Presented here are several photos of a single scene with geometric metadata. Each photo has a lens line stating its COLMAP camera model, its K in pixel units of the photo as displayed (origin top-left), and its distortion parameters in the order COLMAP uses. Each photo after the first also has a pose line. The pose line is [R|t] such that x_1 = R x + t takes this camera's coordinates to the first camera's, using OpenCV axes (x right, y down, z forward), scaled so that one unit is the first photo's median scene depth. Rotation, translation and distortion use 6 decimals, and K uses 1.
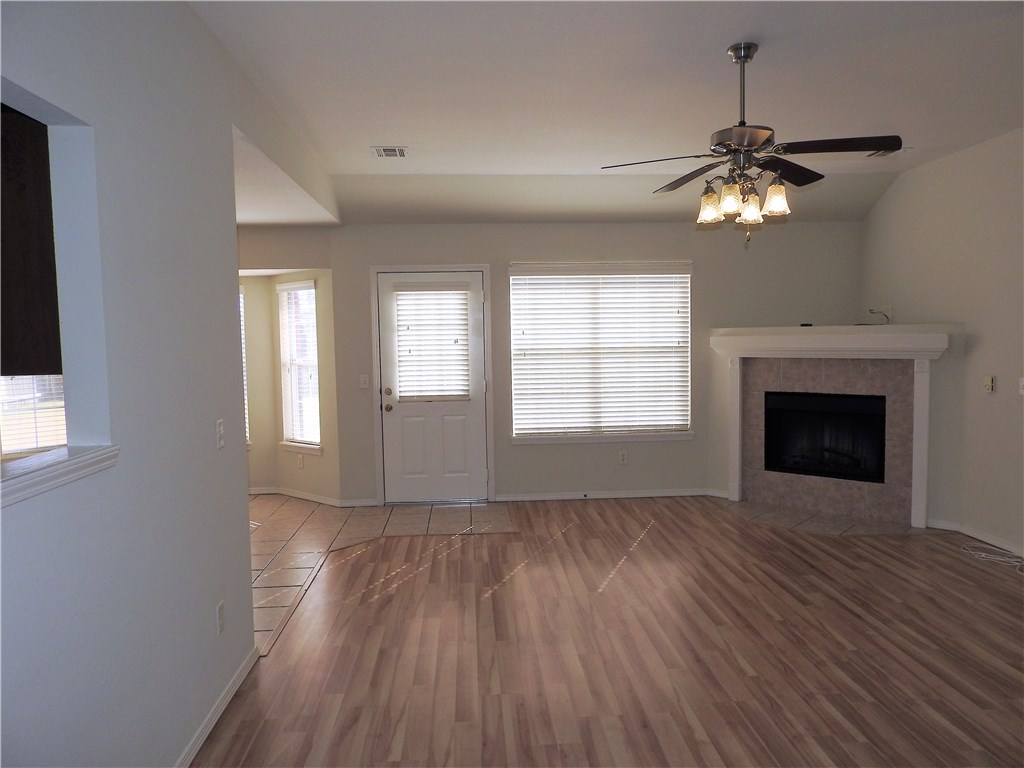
lens RADIAL K [[733.3, 0, 509.4], [0, 733.3, 385.8], [0, 0, 1]] dist [0.018769, -0.005729]
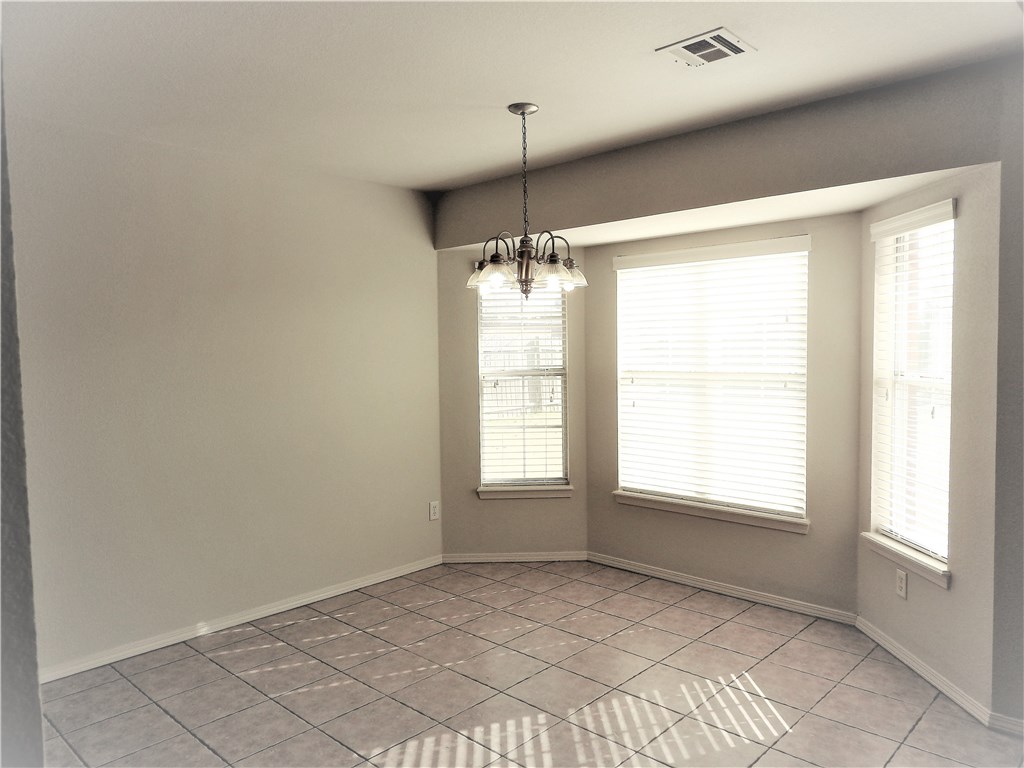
lens RADIAL K [[733.3, 0, 515.2], [0, 733.3, 391.5], [0, 0, 1]] dist [0.018769, -0.005729]
pose [[0.682305, 0.058082, -0.728756, -0.109379], [-0.036188, 0.998300, 0.045683, -0.037121], [0.730171, -0.004797, 0.683248, 0.476456]]
